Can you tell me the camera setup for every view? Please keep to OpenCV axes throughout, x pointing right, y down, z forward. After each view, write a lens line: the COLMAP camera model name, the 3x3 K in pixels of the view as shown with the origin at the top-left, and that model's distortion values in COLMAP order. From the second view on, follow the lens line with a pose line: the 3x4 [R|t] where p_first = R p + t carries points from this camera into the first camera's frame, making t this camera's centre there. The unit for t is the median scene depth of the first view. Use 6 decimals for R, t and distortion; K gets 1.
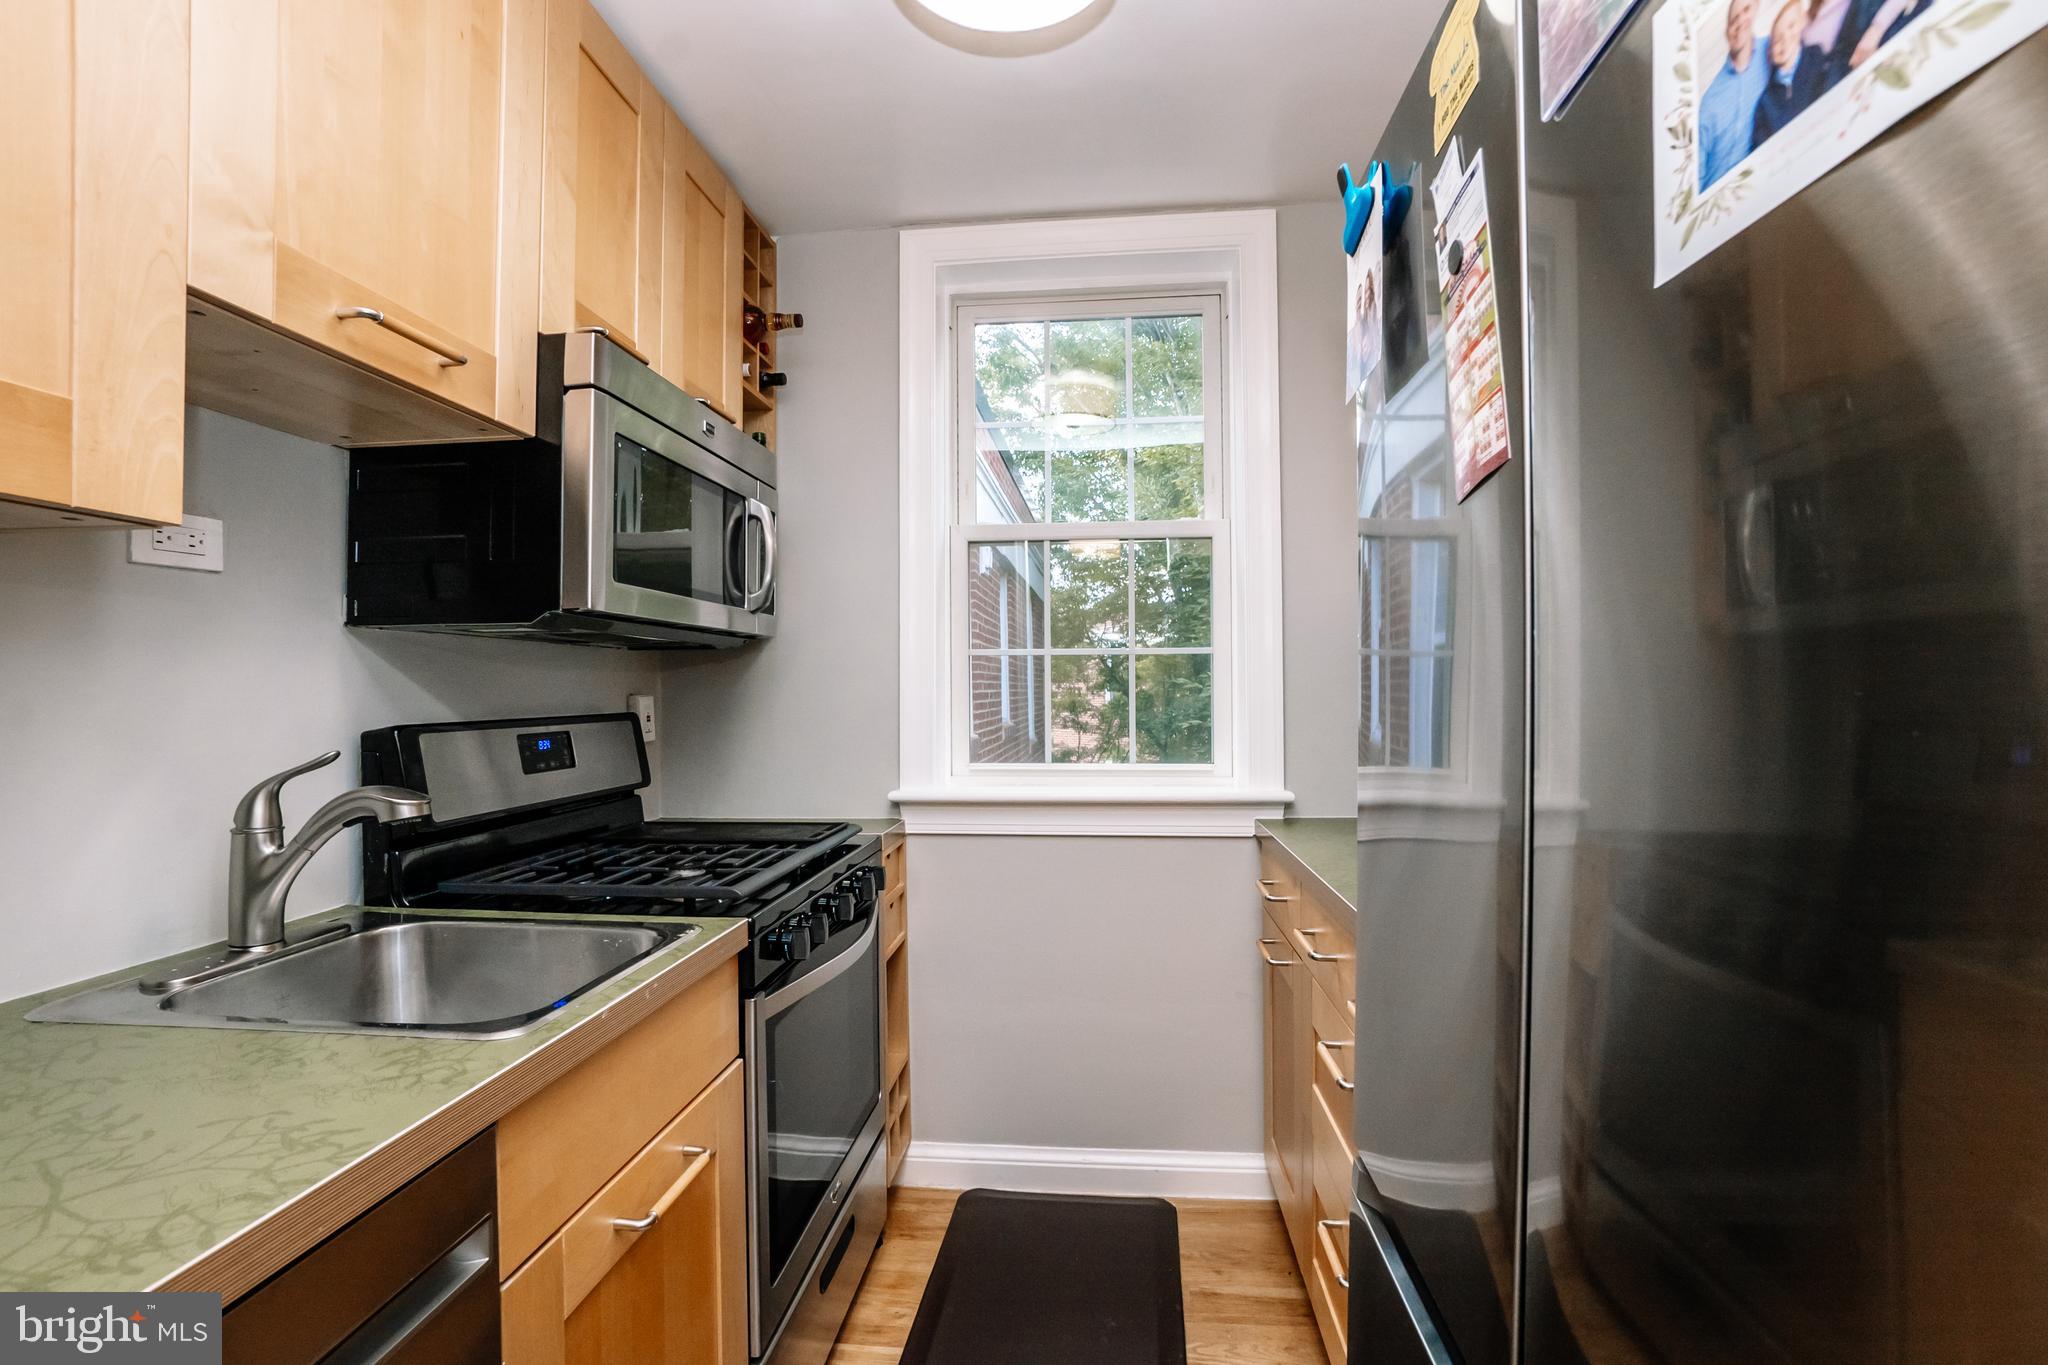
lens RADIAL K [[929.7, 0, 1019.9], [0, 929.7, 679.6], [0, 0, 1]] dist [-0.039868, 0.000683]
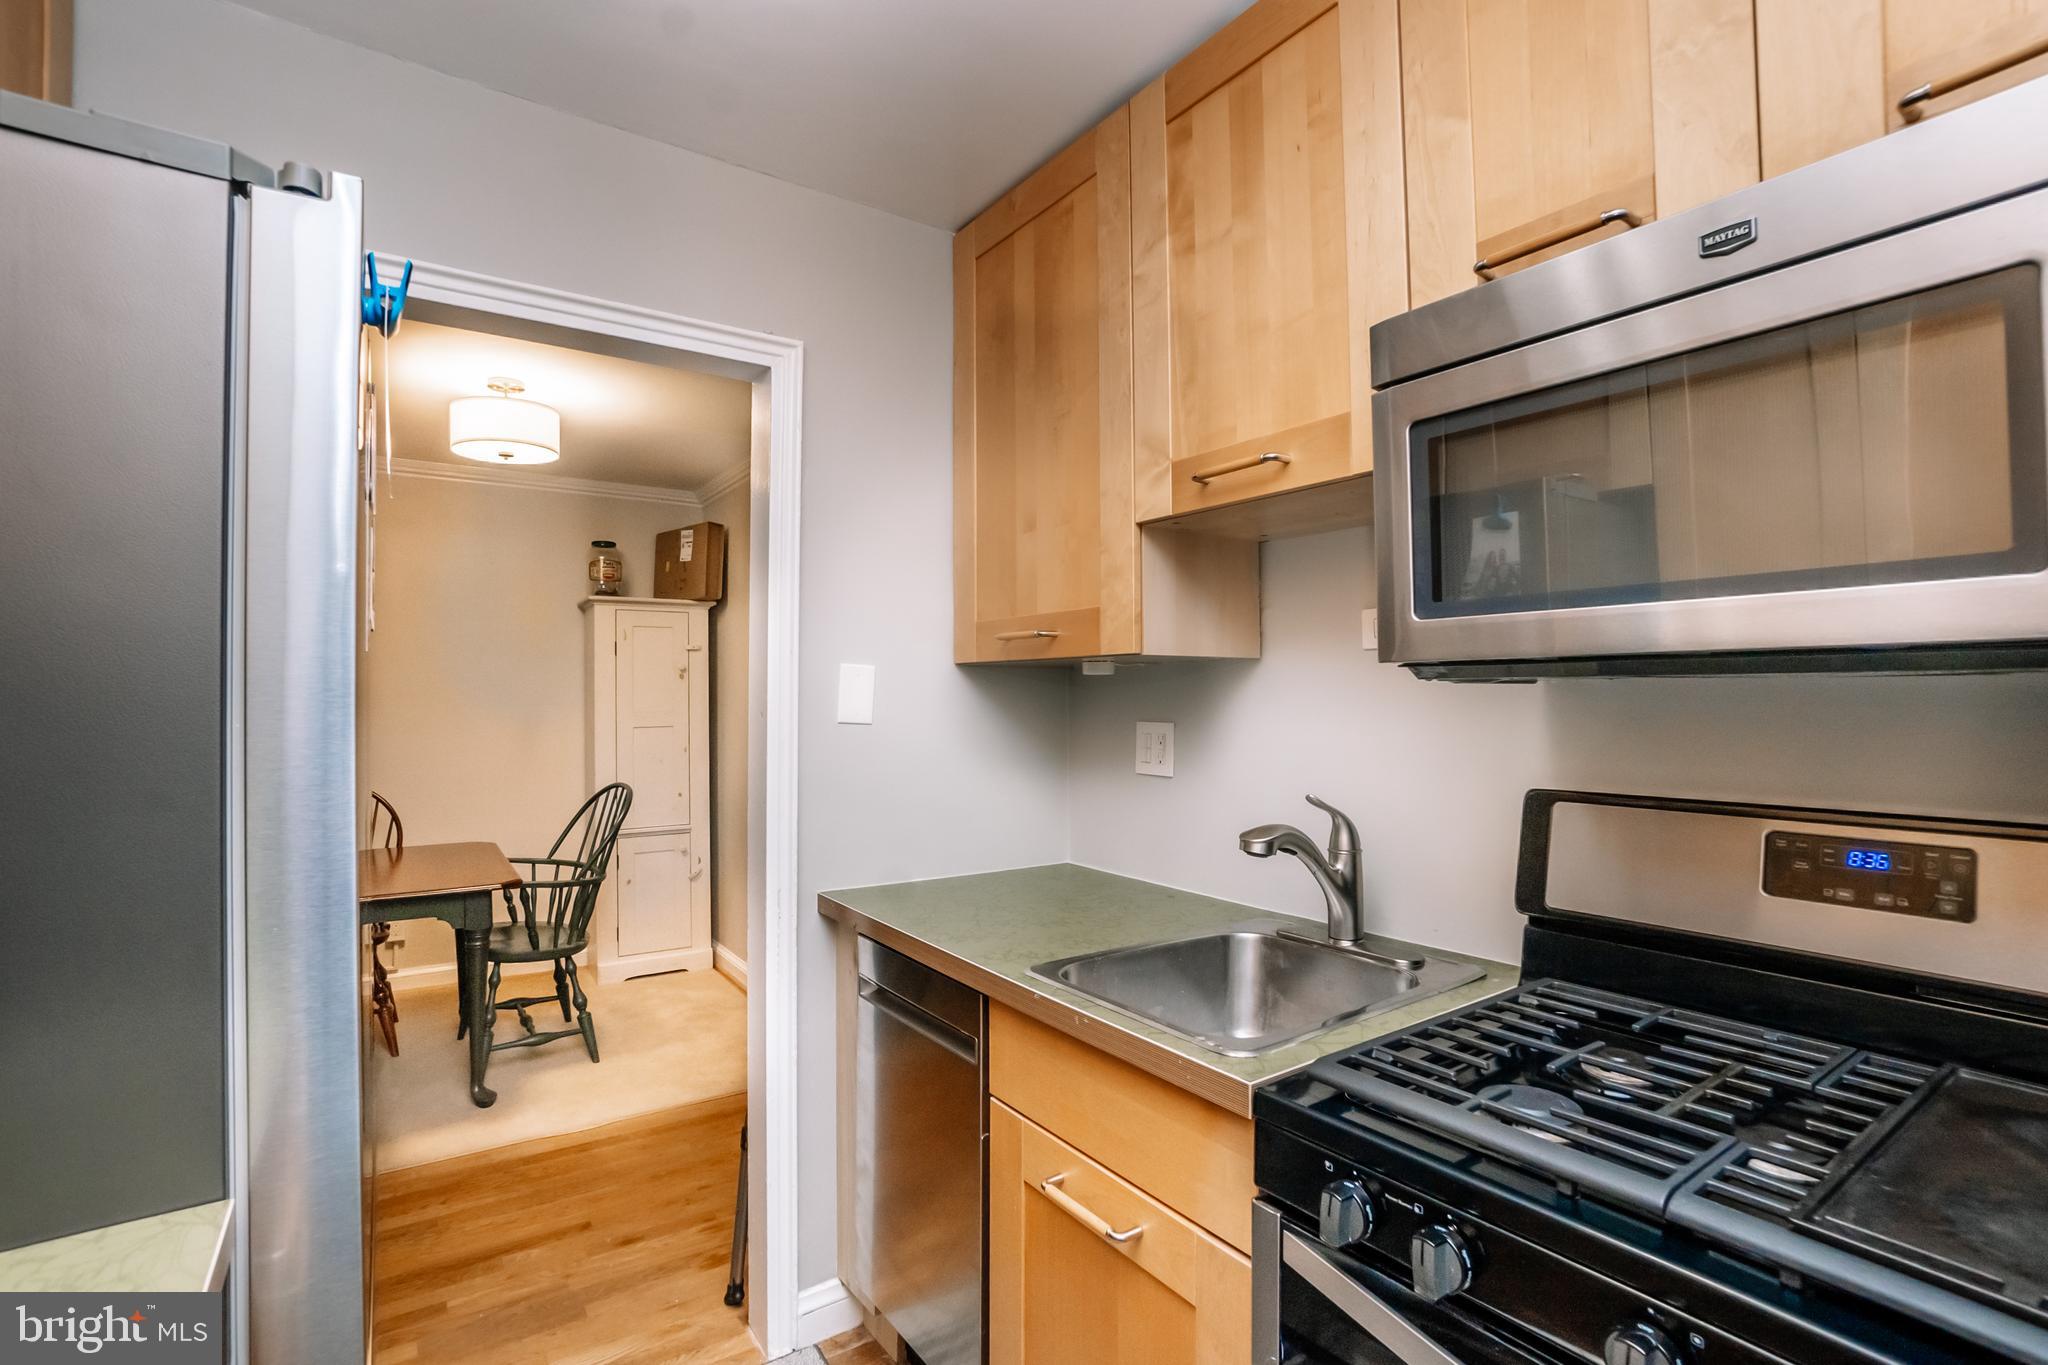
lens RADIAL K [[929.7, 0, 1019.9], [0, 929.7, 679.6], [0, 0, 1]] dist [-0.039868, 0.000683]
pose [[-0.760081, -0.000126, -0.649828, 0.243324], [0.017531, 0.999632, -0.020700, -0.039180], [0.649592, -0.027126, -0.759799, 1.096342]]
